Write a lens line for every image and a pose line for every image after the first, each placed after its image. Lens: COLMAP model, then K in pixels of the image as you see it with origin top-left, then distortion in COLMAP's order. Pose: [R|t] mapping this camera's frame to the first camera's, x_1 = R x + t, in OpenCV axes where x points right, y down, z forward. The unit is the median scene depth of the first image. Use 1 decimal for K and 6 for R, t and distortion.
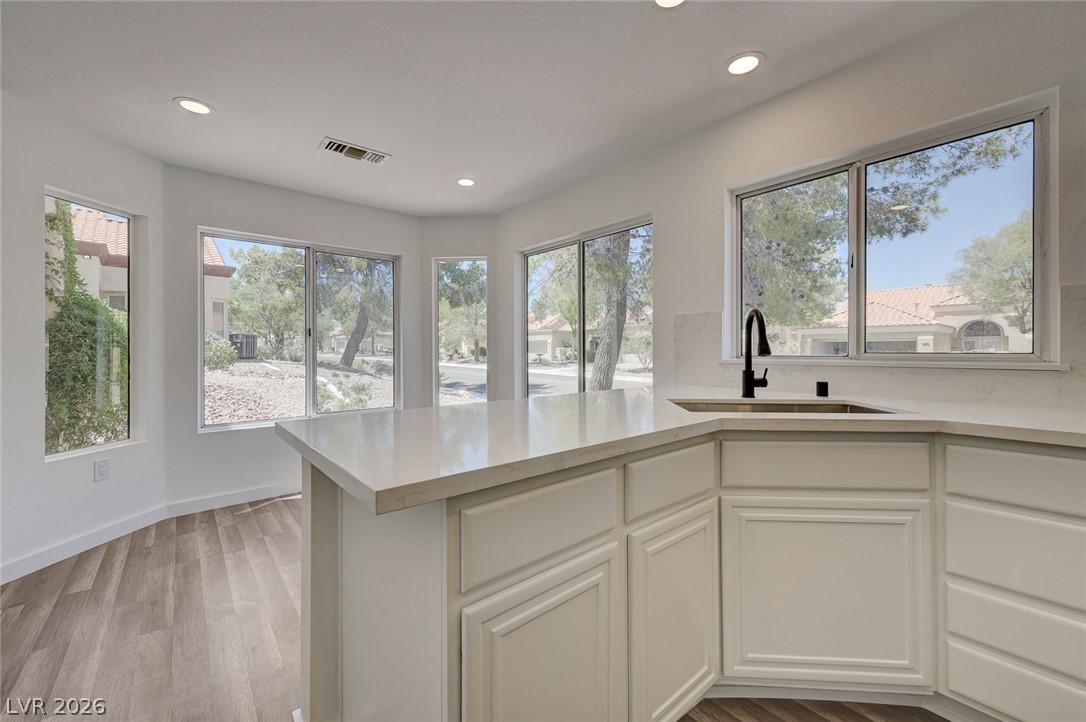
lens RADIAL K [[430.4, 0, 543.7], [0, 430.4, 349.6], [0, 0, 1]] dist [-0.000731, 0.000119]
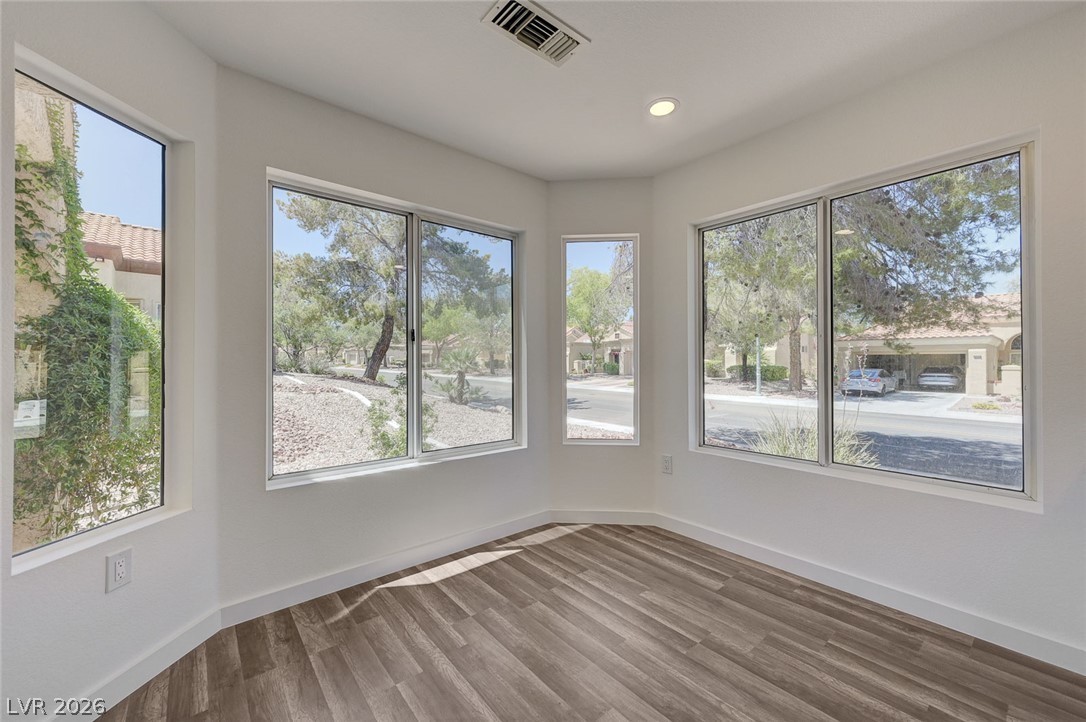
lens RADIAL K [[427.6, 0, 543.0], [0, 427.6, 361.0], [0, 0, 1]] dist [-0.000671, 0.000007]
pose [[0.999924, 0.002071, -0.012183, -0.347514], [-0.002106, 0.999994, -0.002880, 0.002612], [0.012177, 0.002905, 0.999922, 0.332713]]
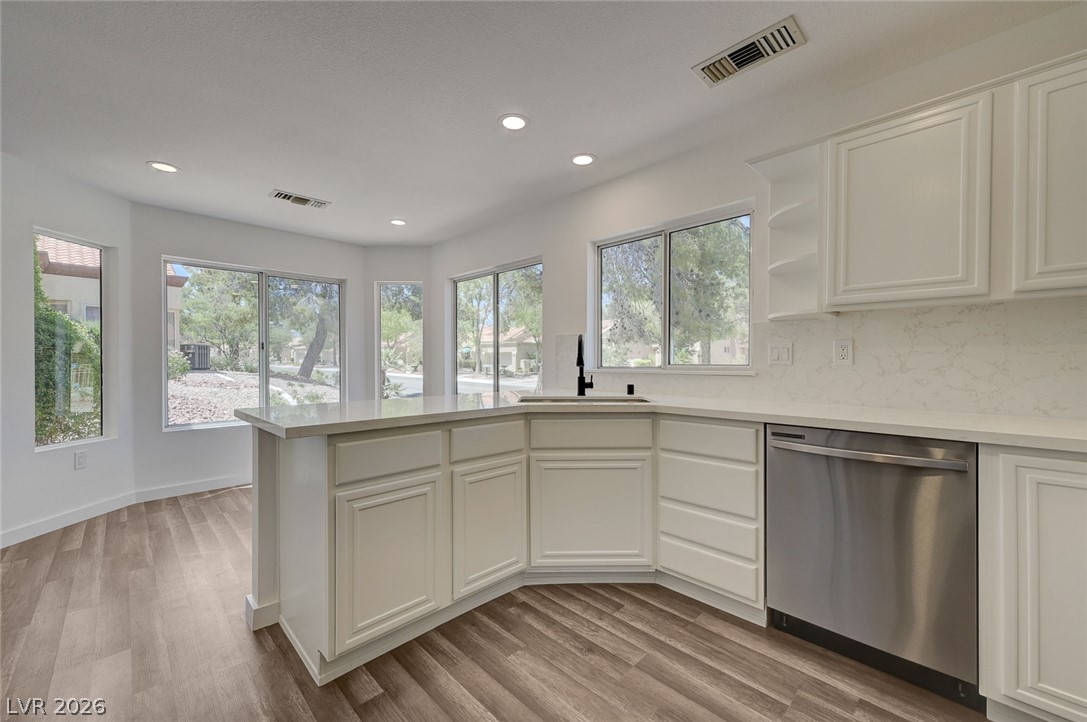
lens RADIAL K [[429.9, 0, 548.1], [0, 429.9, 365.0], [0, 0, 1]] dist [-0.002054, -0.000176]
pose [[0.996735, 0.002618, 0.080703, 0.136350], [-0.003320, 0.999958, 0.008564, -0.001202], [-0.080677, -0.008804, 0.996701, -0.227714]]
